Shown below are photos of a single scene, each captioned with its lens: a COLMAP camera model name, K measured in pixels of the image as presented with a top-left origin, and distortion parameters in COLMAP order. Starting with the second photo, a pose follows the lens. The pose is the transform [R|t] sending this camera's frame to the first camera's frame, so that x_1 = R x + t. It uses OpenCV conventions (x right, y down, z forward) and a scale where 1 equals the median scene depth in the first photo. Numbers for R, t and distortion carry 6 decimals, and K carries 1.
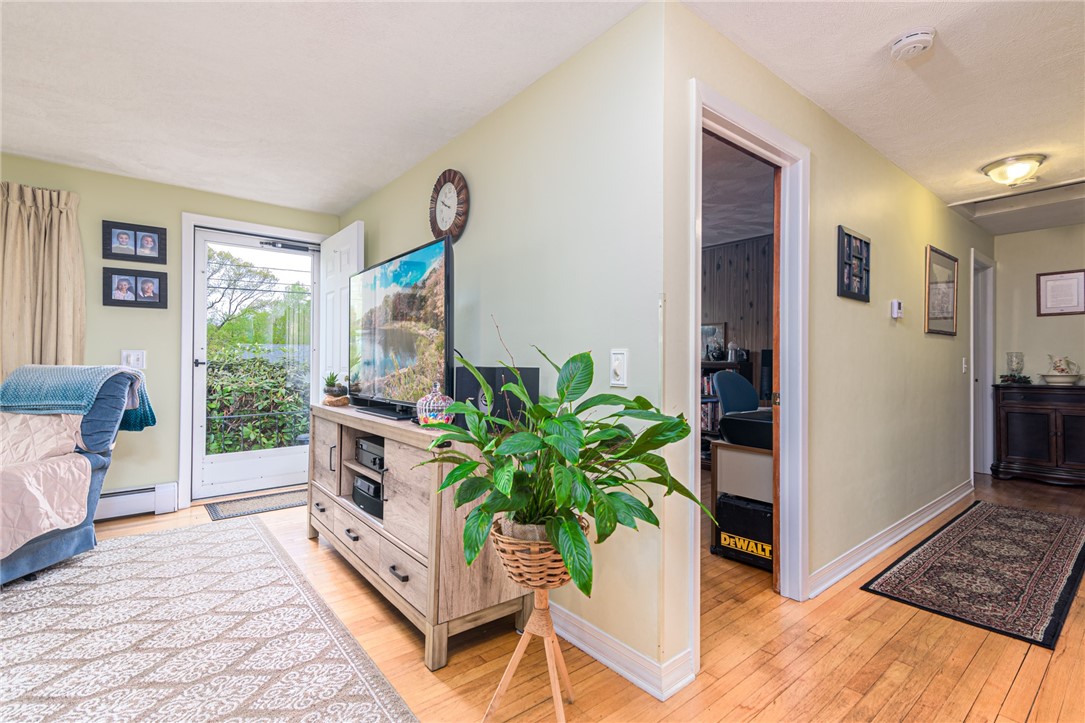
lens RADIAL K [[496.2, 0, 546.1], [0, 496.2, 357.4], [0, 0, 1]] dist [0.020439, 0.000012]
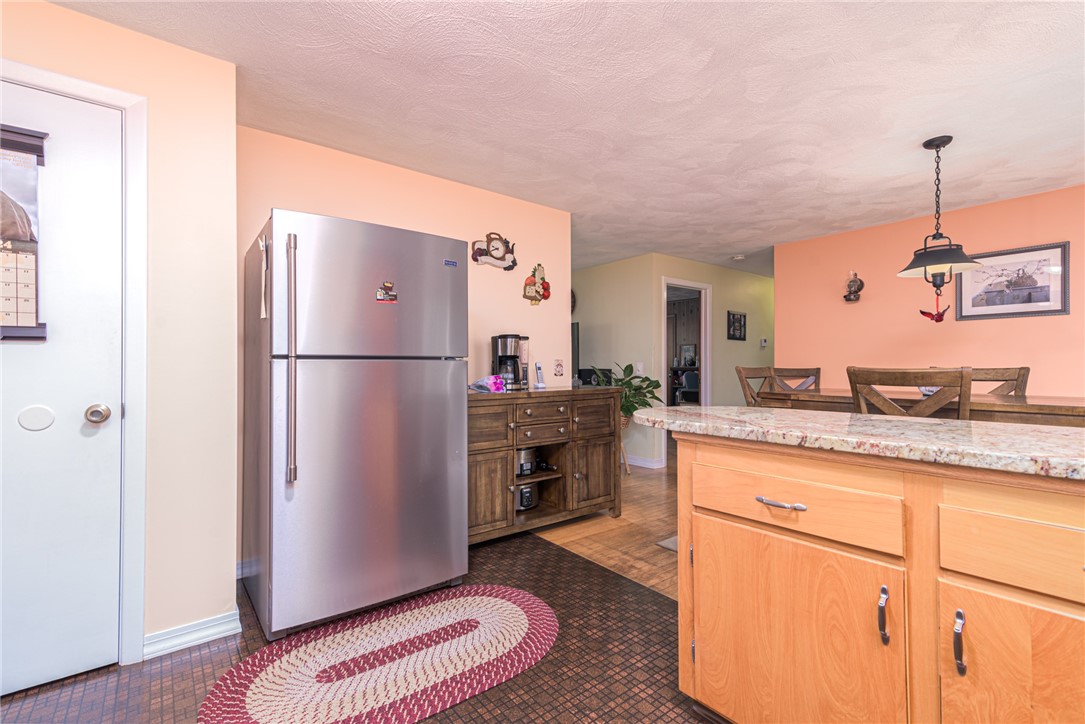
lens RADIAL K [[488.6, 0, 542.5], [0, 488.6, 362.0], [0, 0, 1]] dist [0.014362, -0.000481]
pose [[0.999729, -0.005785, -0.022548, -0.203296], [0.005676, 0.999972, -0.004900, -0.003917], [0.022576, 0.004771, 0.999734, -1.060009]]
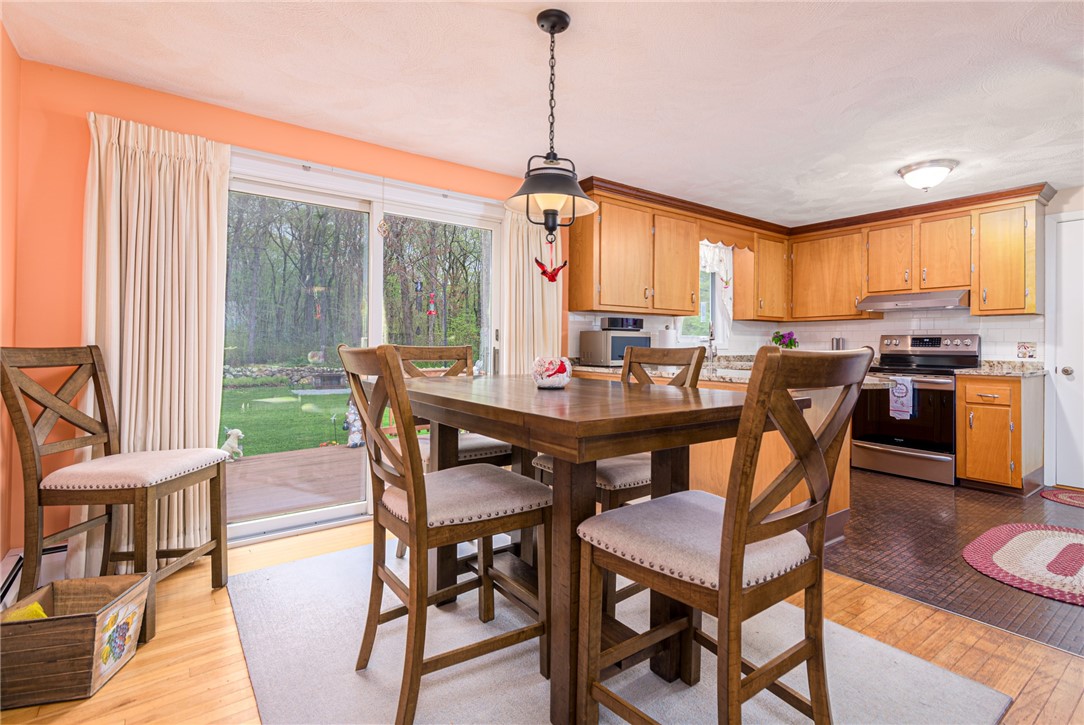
lens RADIAL K [[522.2, 0, 576.7], [0, 522.2, 342.8], [0, 0, 1]] dist [0.015522, -0.000118]
pose [[-0.999744, -0.012799, 0.018661, 0.364384], [-0.012931, 0.999892, -0.006966, 0.002629], [-0.018570, -0.007206, -0.999802, 0.304434]]
